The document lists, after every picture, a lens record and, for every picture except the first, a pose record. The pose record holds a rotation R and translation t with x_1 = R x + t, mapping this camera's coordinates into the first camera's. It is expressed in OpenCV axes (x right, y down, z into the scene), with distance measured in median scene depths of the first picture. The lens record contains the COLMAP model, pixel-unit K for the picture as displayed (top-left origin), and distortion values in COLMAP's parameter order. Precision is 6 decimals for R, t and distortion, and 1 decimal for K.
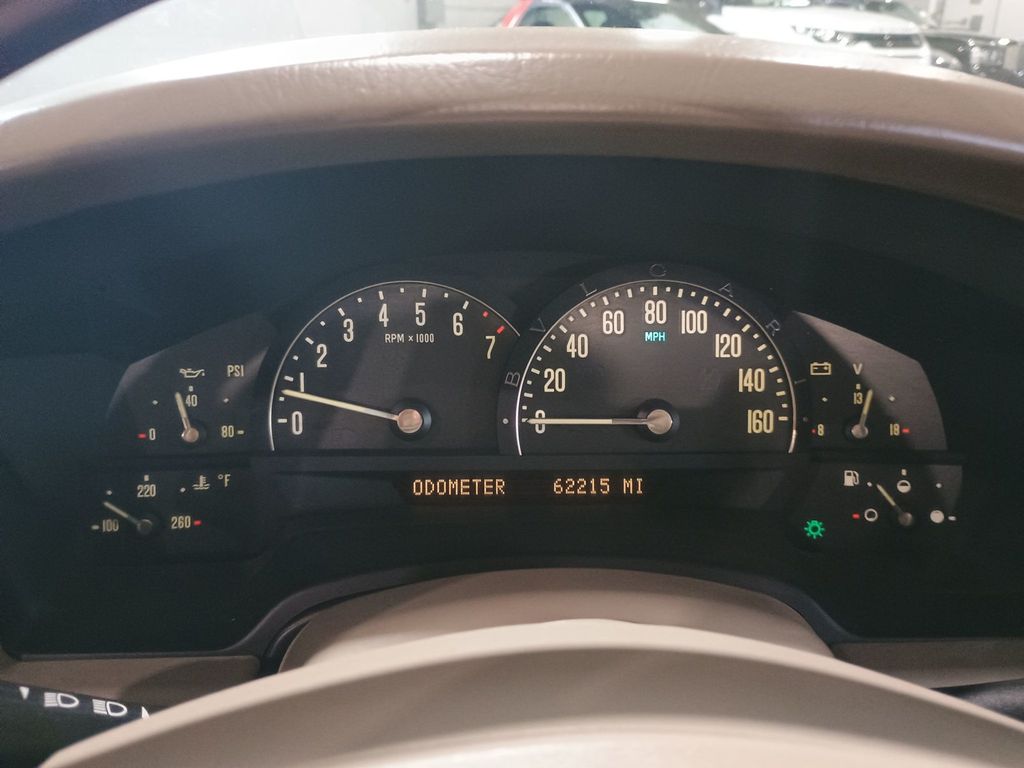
lens RADIAL K [[898.6, 0, 518.8], [0, 898.6, 384.7], [0, 0, 1]] dist [0.075307, -0.092955]
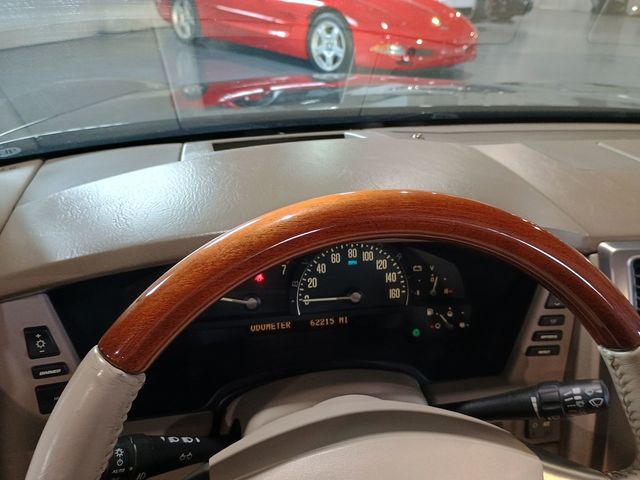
lens RADIAL K [[561.6, 0, 330.0], [0, 561.6, 242.4], [0, 0, 1]] dist [0.075307, -0.092955]
pose [[0.985005, -0.047701, 0.165799, -0.155778], [0.032034, 0.994874, 0.095916, -0.252642], [-0.169525, -0.089166, 0.981484, -0.468959]]
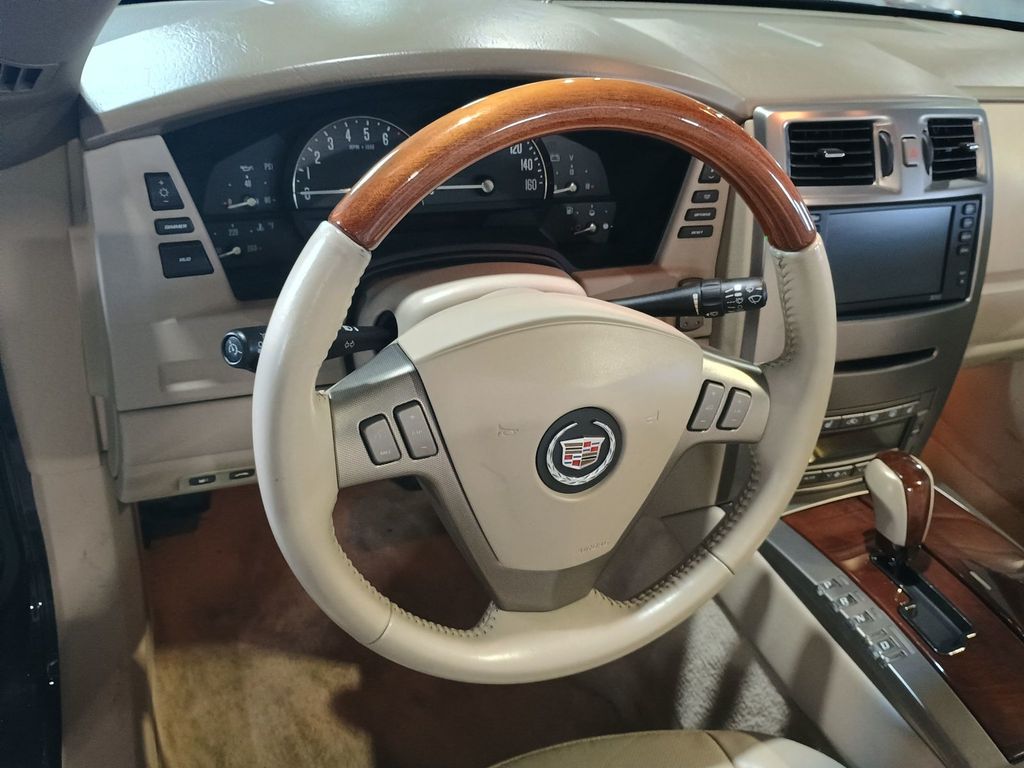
lens RADIAL K [[898.6, 0, 512.2], [0, 898.6, 367.4], [0, 0, 1]] dist [0.075307, -0.092955]
pose [[0.938715, -0.103773, 0.328704, -0.508571], [0.030539, 0.974895, 0.220563, -0.008751], [-0.343340, -0.197007, 0.918317, -0.998150]]
